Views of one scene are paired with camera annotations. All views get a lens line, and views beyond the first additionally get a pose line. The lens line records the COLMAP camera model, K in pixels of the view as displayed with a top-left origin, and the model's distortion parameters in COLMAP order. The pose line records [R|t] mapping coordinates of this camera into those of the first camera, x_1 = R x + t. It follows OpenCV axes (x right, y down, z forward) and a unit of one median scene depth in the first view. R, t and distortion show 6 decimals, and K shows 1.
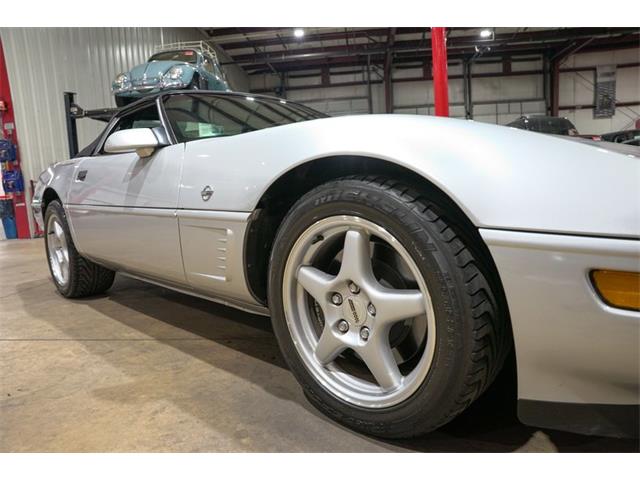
lens RADIAL K [[438.1, 0, 321.7], [0, 438.1, 238.4], [0, 0, 1]] dist [-0.138984, 0.107916]
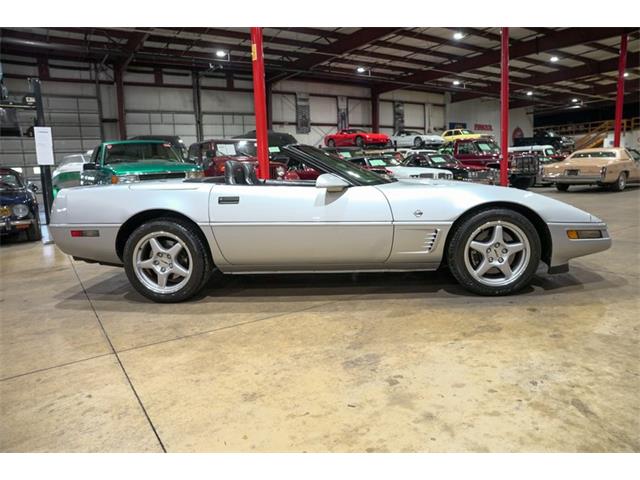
lens RADIAL K [[438.1, 0, 321.4], [0, 438.1, 240.2], [0, 0, 1]] dist [-0.138984, 0.107916]
pose [[0.767033, -0.075645, 0.637133, -0.391857], [0.073935, 0.996831, 0.029342, -0.013656], [-0.637333, 0.024600, 0.770195, -0.069449]]
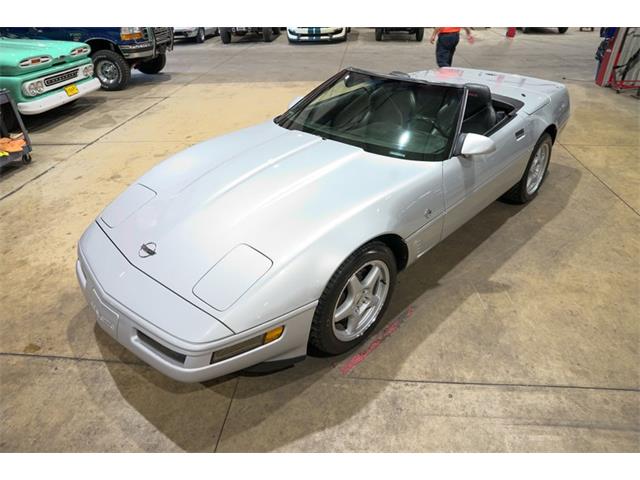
lens RADIAL K [[438.1, 0, 320.7], [0, 438.1, 241.6], [0, 0, 1]] dist [-0.138984, 0.107916]
pose [[0.006814, 0.572191, -0.820092, 0.410380], [-0.096439, 0.816664, 0.568998, -0.218661], [0.995316, 0.075212, 0.060746, 0.260504]]
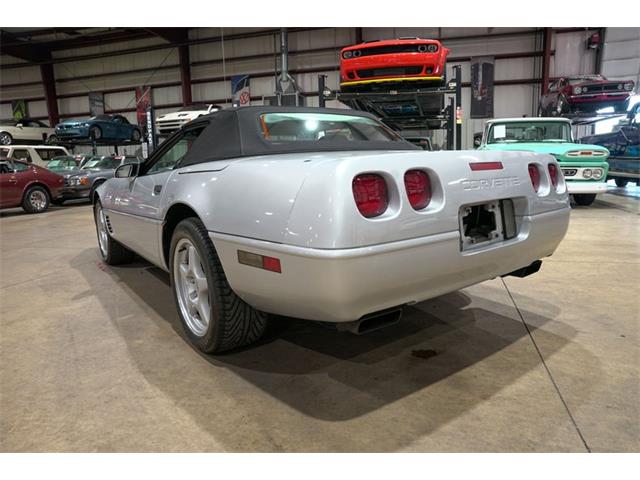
lens RADIAL K [[438.1, 0, 322.7], [0, 438.1, 240.7], [0, 0, 1]] dist [-0.138984, 0.107916]
pose [[-0.983419, 0.055958, 0.172500, -0.202371], [0.104376, 0.952510, 0.286059, -0.120942], [-0.148301, 0.299321, -0.942557, 0.795539]]
